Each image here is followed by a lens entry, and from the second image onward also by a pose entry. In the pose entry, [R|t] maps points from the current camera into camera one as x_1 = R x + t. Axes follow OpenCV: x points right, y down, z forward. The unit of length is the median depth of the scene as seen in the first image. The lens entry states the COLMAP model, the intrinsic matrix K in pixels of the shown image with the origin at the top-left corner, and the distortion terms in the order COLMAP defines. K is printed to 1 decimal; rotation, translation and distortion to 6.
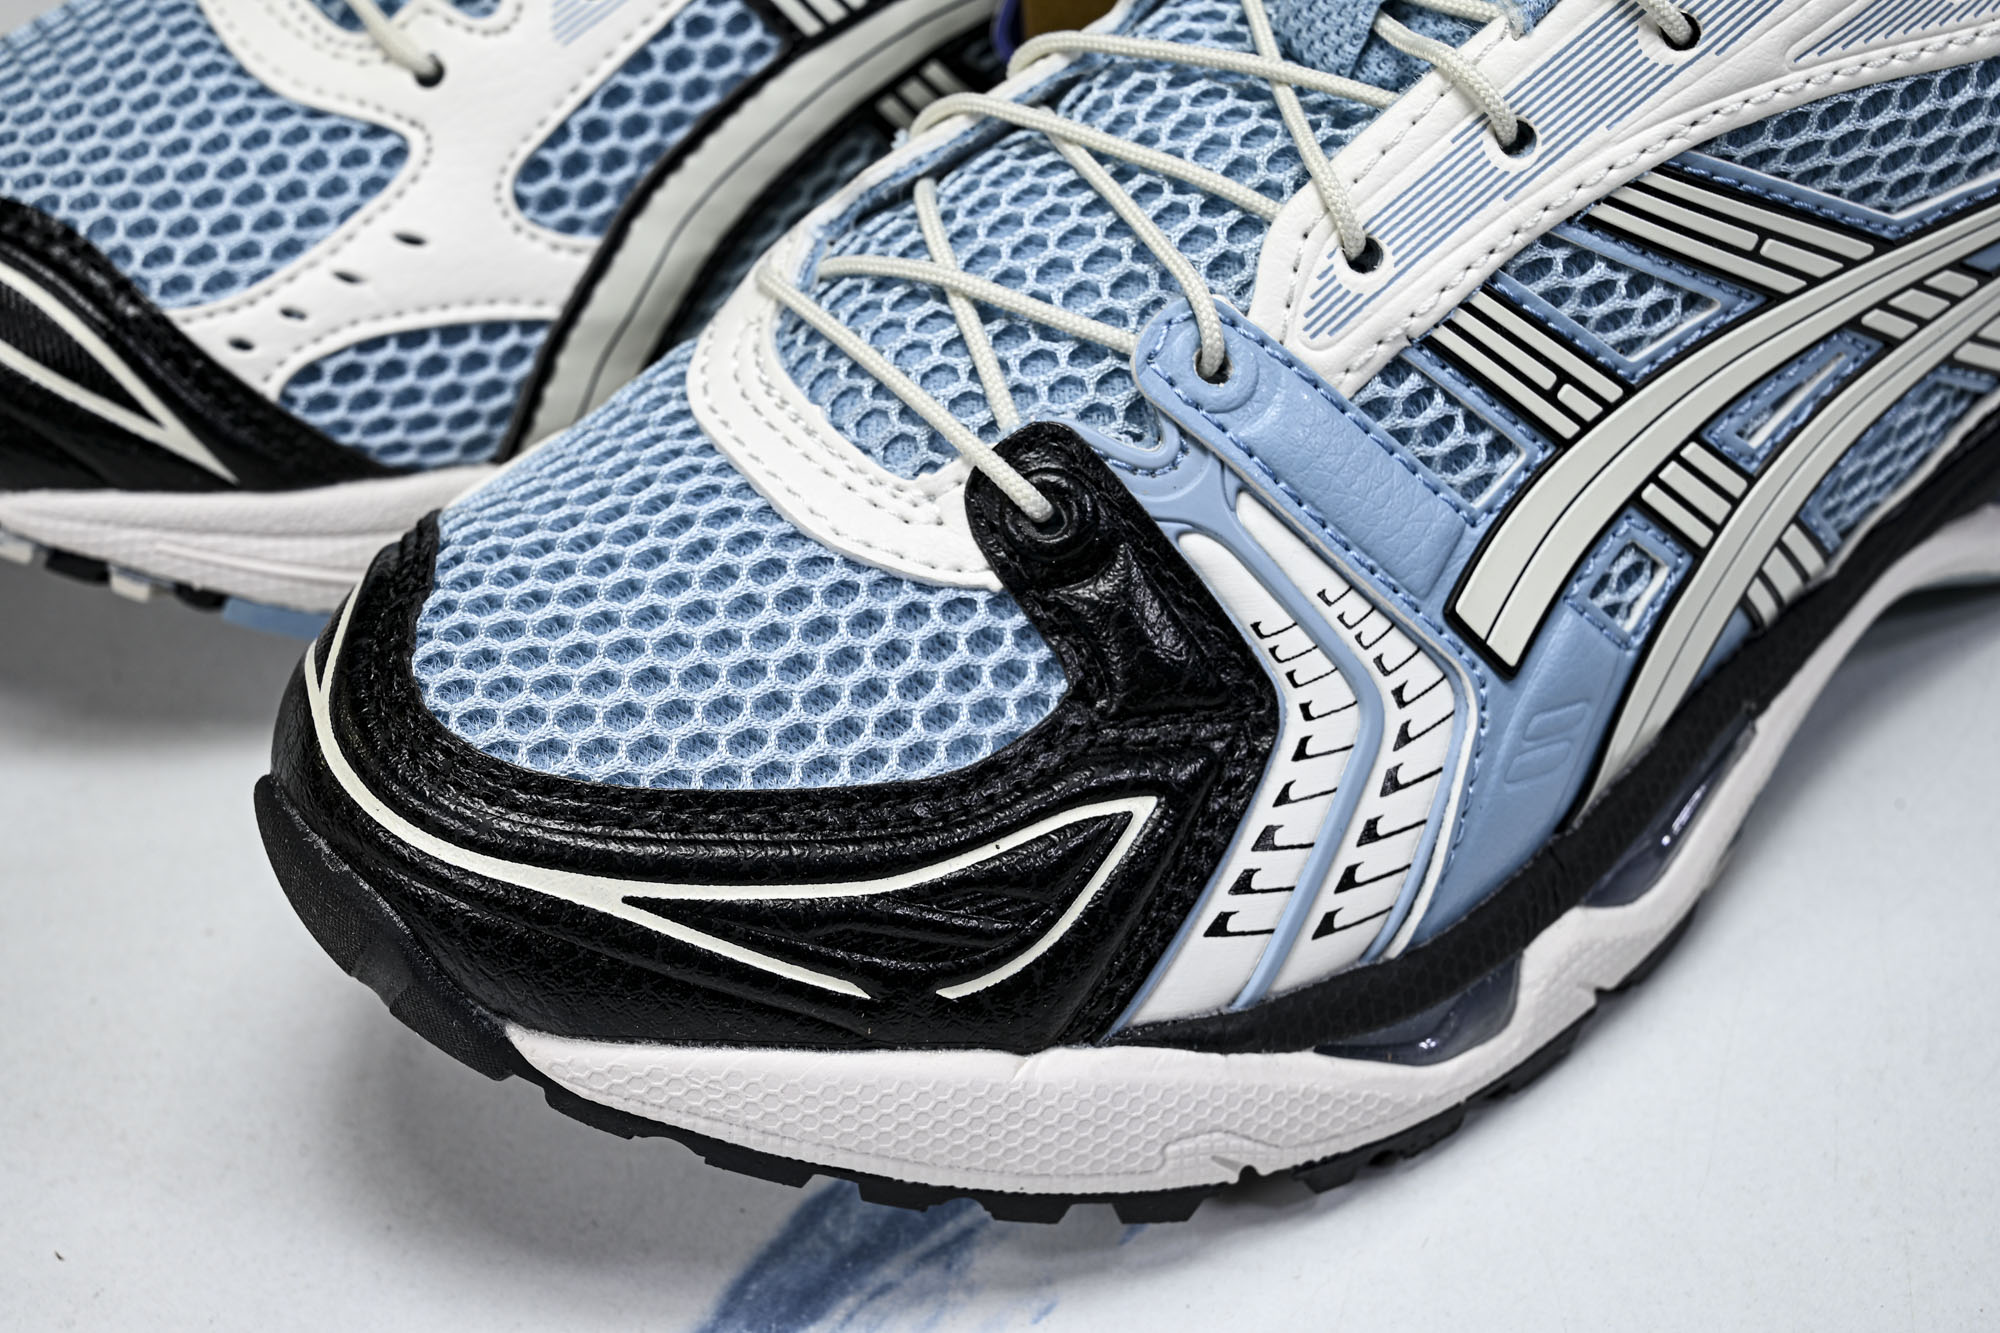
lens RADIAL K [[3848.8, 0, 937.4], [0, 3848.8, 662.4], [0, 0, 1]] dist [-0.023649, 0.245803]
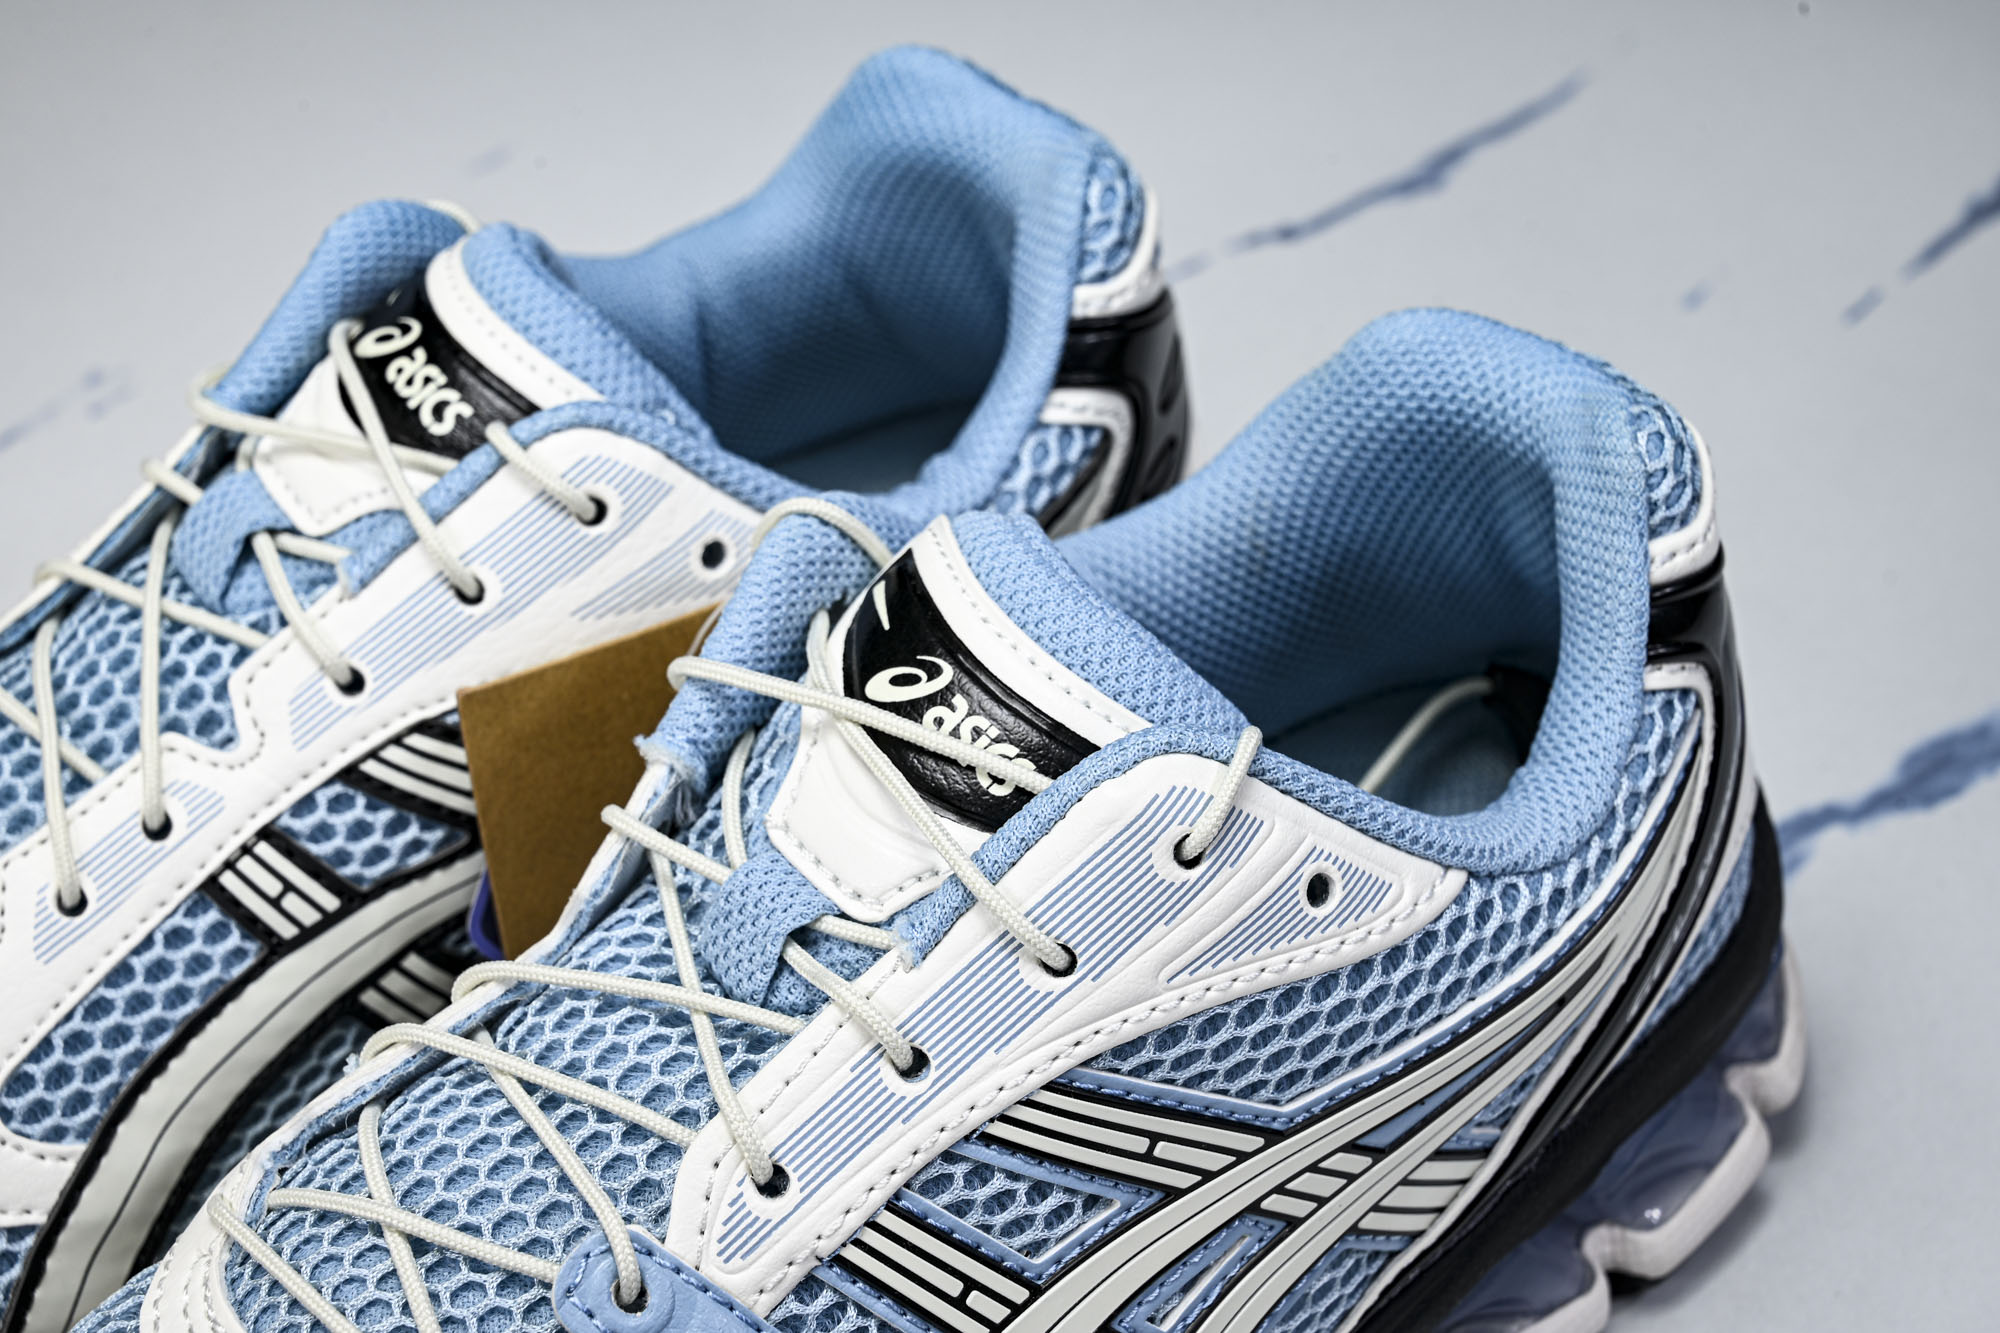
lens RADIAL K [[3848.8, 0, 937.4], [0, 3848.8, 662.4], [0, 0, 1]] dist [-0.023649, 0.245803]
pose [[0.997743, -0.034077, 0.057867, 0.097485], [0.041851, 0.989417, -0.138934, -0.095807], [-0.052520, 0.141042, 0.988609, -0.066772]]
